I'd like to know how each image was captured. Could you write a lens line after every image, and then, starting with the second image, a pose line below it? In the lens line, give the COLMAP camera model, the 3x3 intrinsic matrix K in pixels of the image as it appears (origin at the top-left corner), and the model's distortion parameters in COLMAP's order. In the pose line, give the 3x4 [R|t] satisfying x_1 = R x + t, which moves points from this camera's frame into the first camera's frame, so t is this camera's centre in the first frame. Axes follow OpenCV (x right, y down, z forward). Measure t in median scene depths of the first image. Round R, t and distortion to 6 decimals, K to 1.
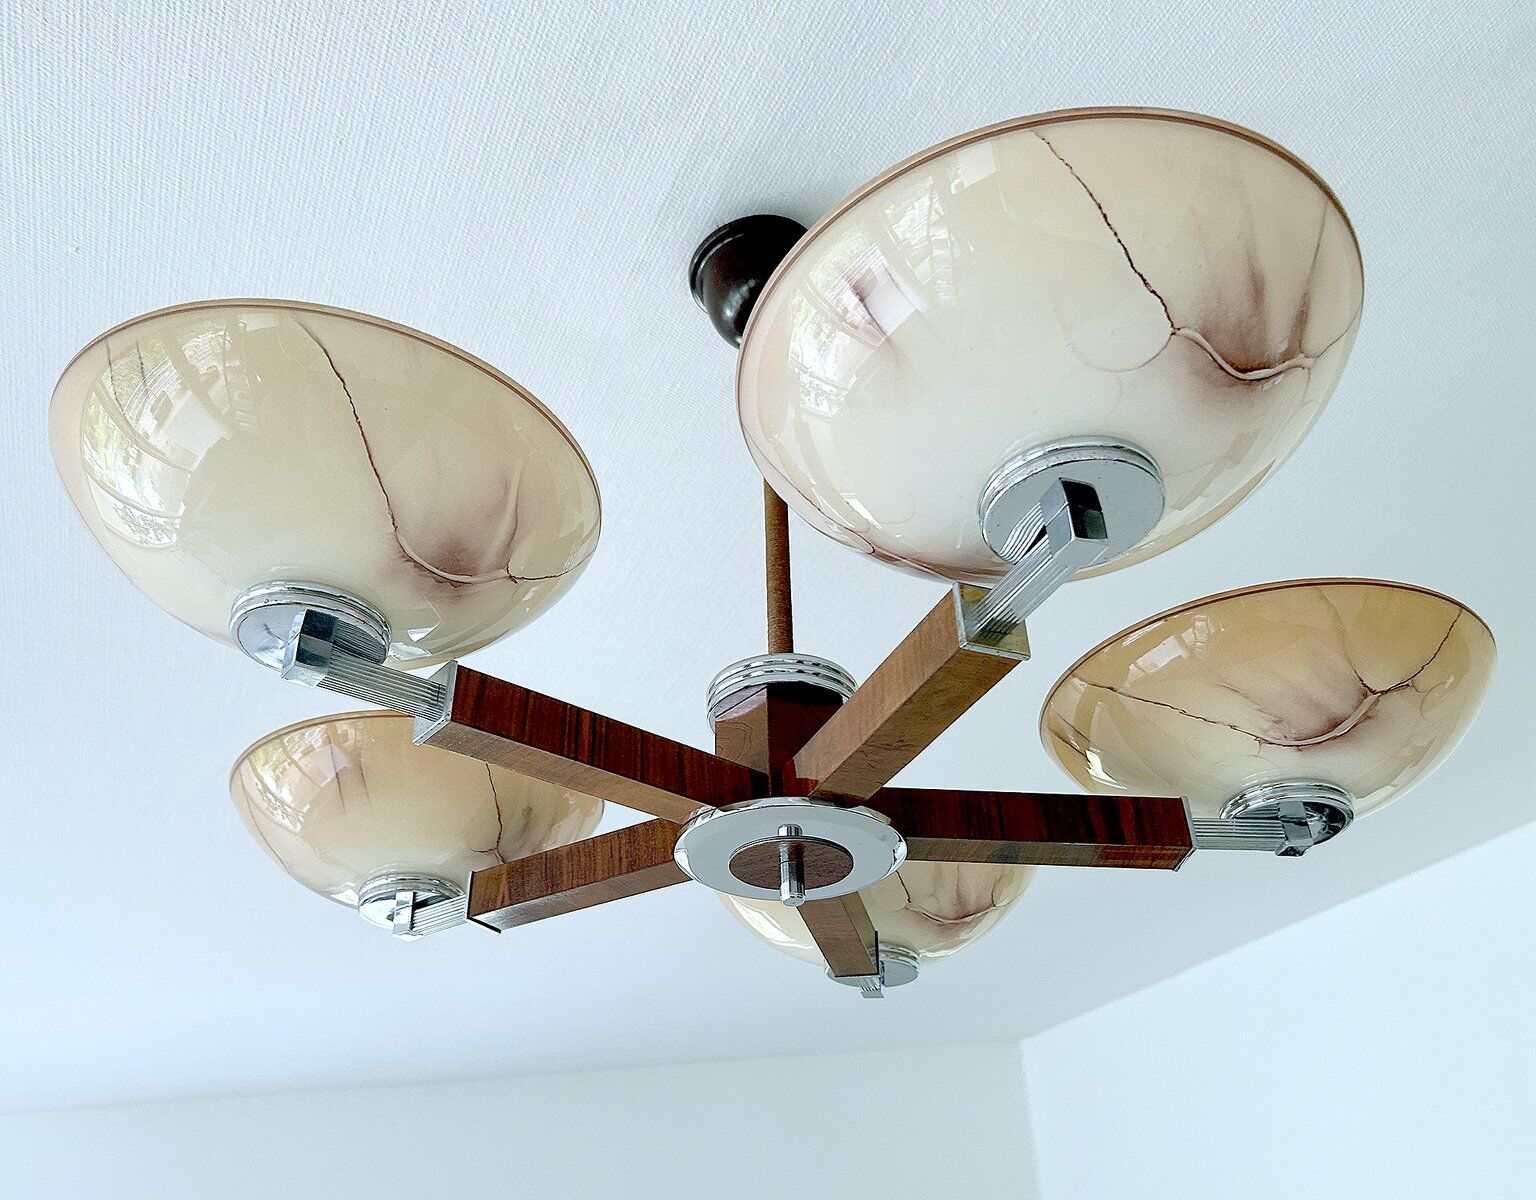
lens RADIAL K [[1211.3, 0, 743.8], [0, 1211.3, 606.5], [0, 0, 1]] dist [-0.008267, -0.000115]
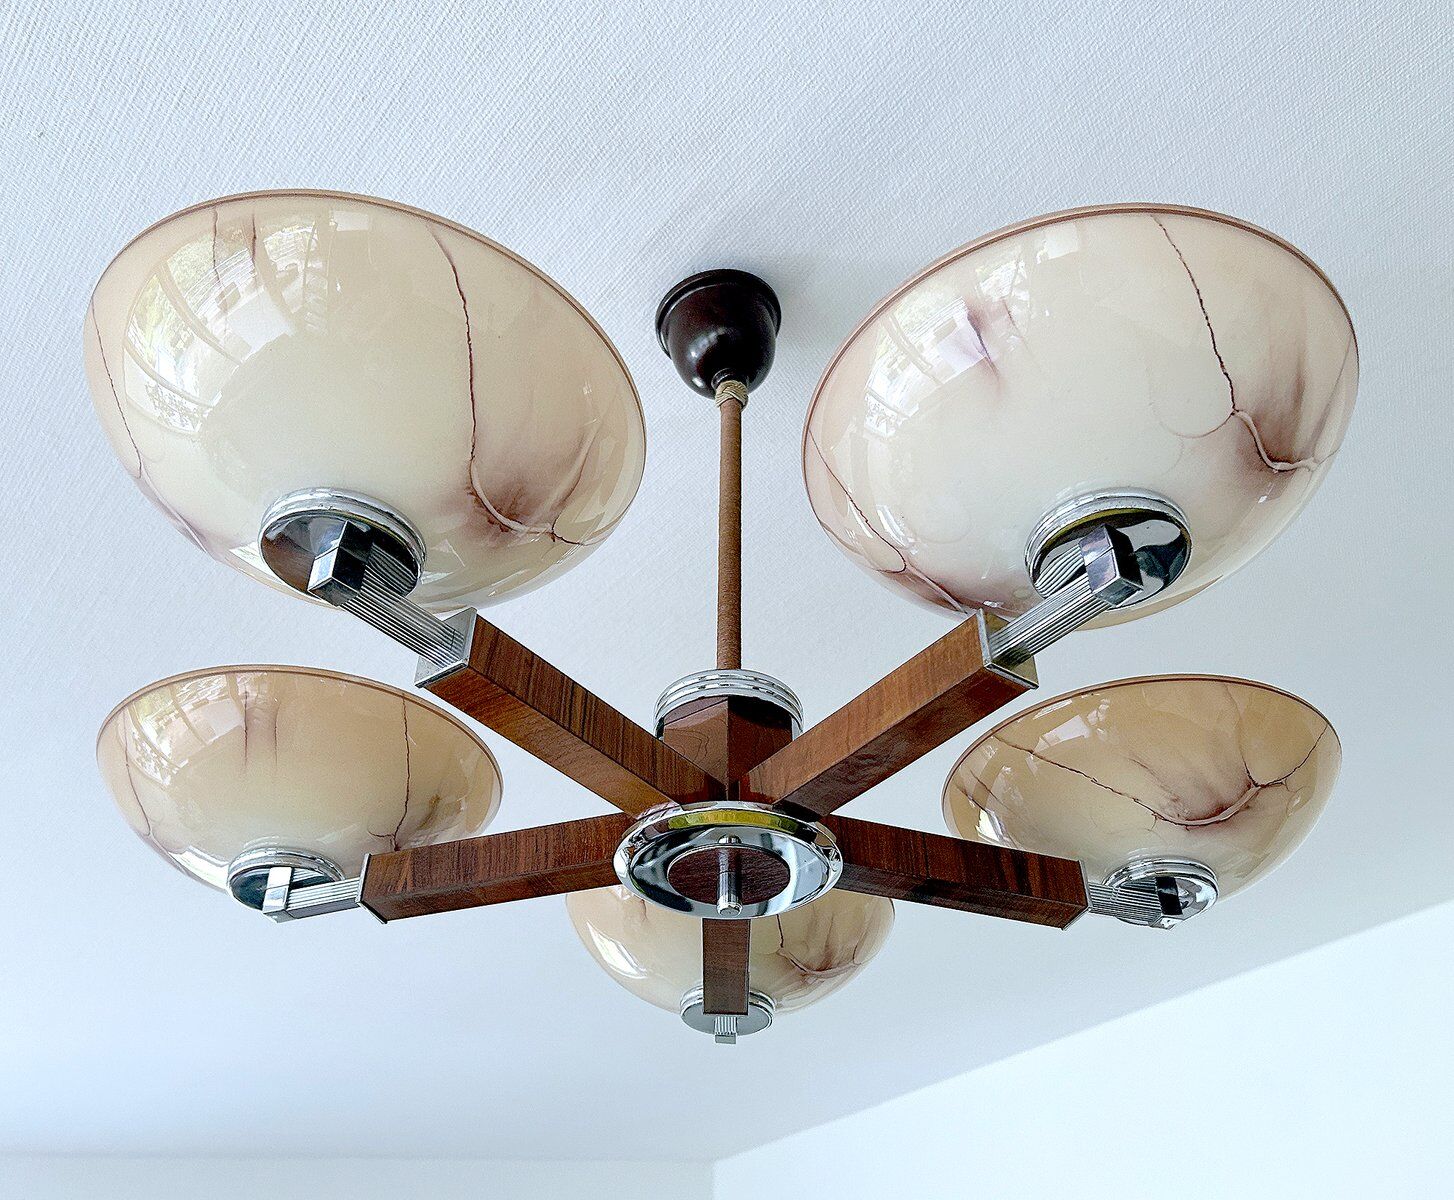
lens RADIAL K [[1210.3, 0, 765.4], [0, 1210.3, 601.6], [0, 0, 1]] dist [-0.002193, -0.007766]
pose [[0.962702, 0.171203, 0.209508, -0.185168], [-0.151700, 0.982728, -0.105982, 0.091306], [-0.224034, 0.070247, 0.972046, -0.008056]]
